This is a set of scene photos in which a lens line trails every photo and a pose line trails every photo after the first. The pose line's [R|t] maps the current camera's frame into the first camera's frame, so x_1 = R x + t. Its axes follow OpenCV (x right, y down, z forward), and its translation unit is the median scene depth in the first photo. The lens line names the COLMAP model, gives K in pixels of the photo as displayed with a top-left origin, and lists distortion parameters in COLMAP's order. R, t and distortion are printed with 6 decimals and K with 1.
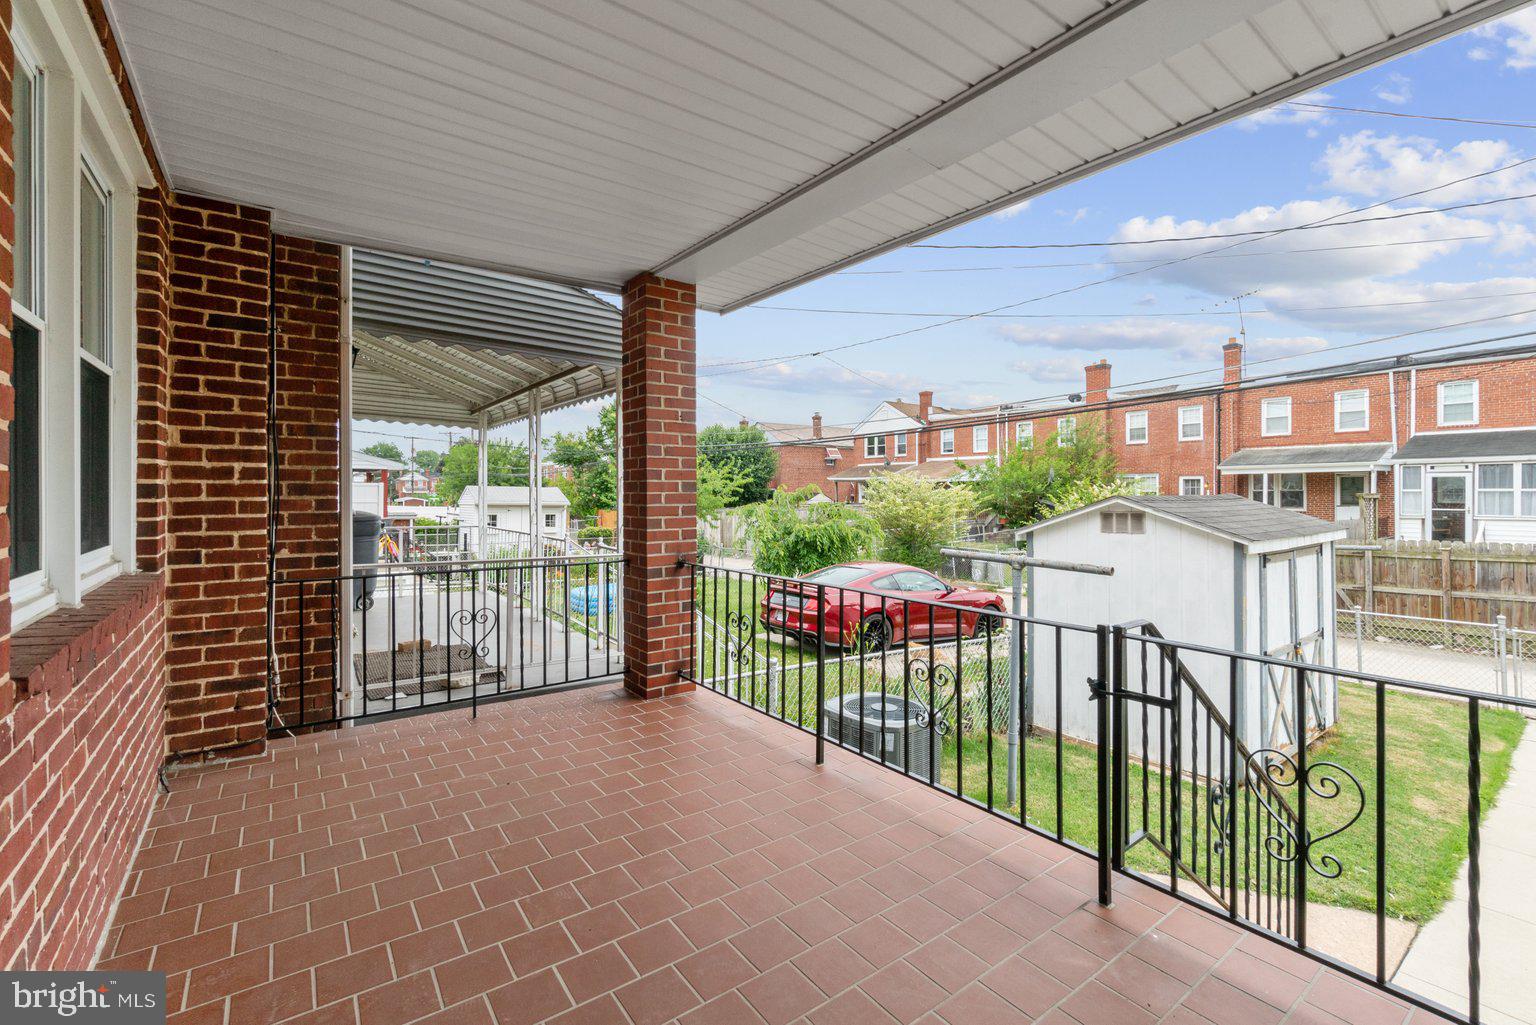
lens RADIAL K [[673.3, 0, 763.0], [0, 673.3, 496.0], [0, 0, 1]] dist [-0.008350, 0.001690]
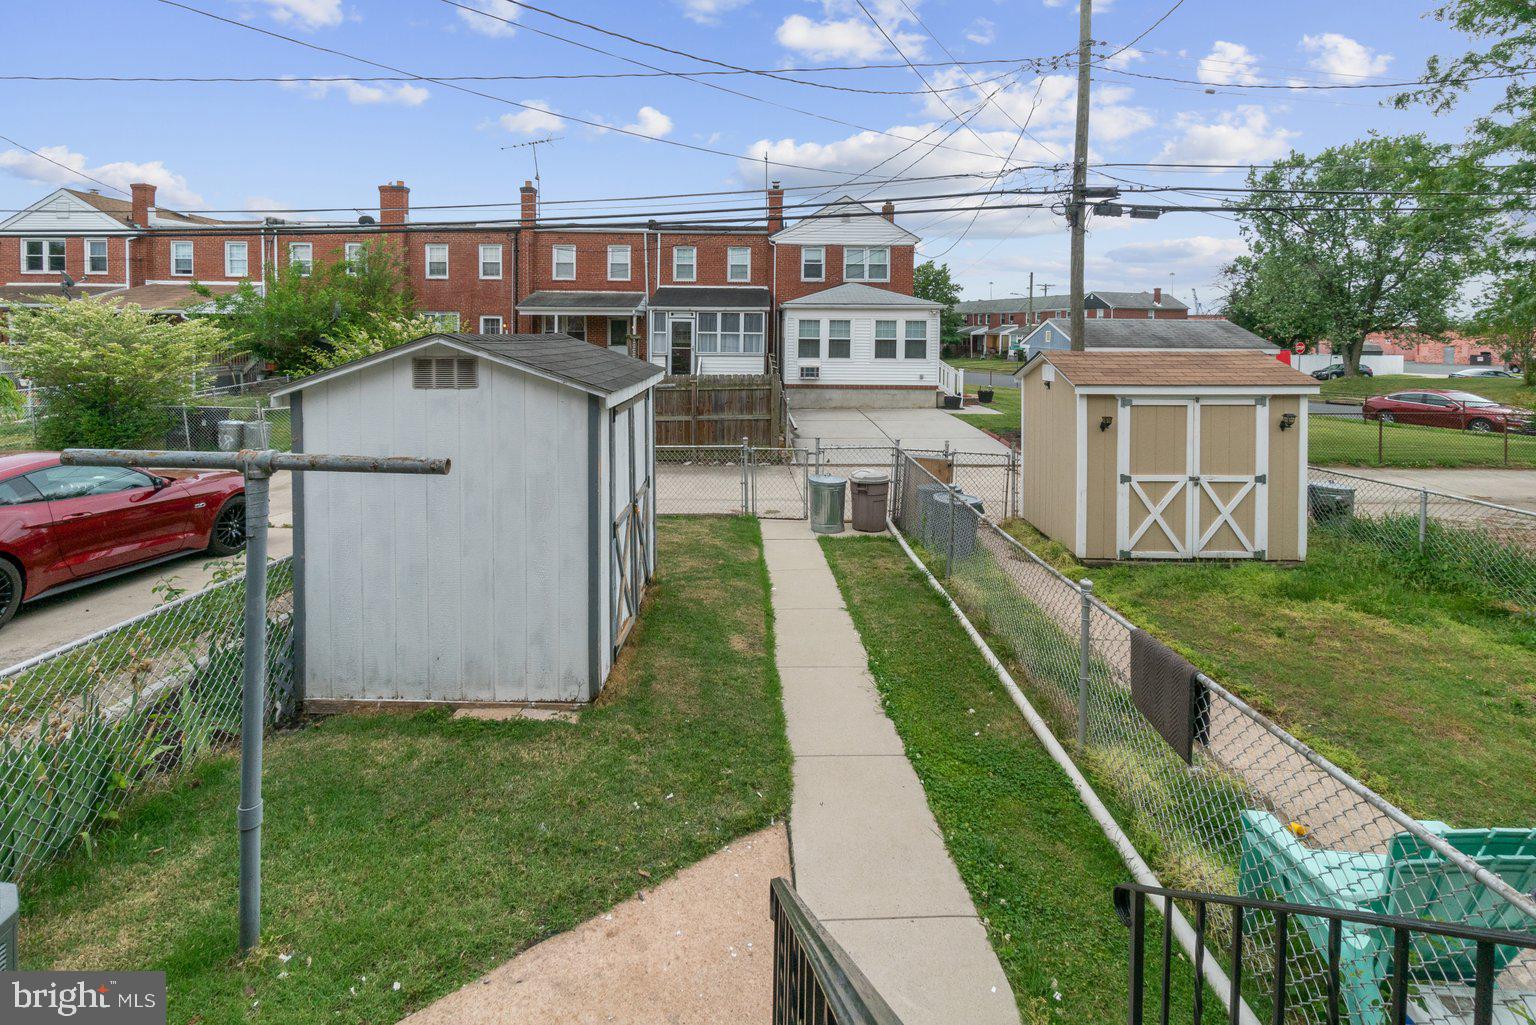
lens RADIAL K [[673.3, 0, 758.1], [0, 673.3, 356.4], [0, 0, 1]] dist [-0.008350, 0.001690]
pose [[0.571114, -0.018277, 0.820667, 0.053505], [-0.006910, 0.999610, 0.027071, 0.000696], [-0.820841, -0.021131, 0.570765, 0.120108]]
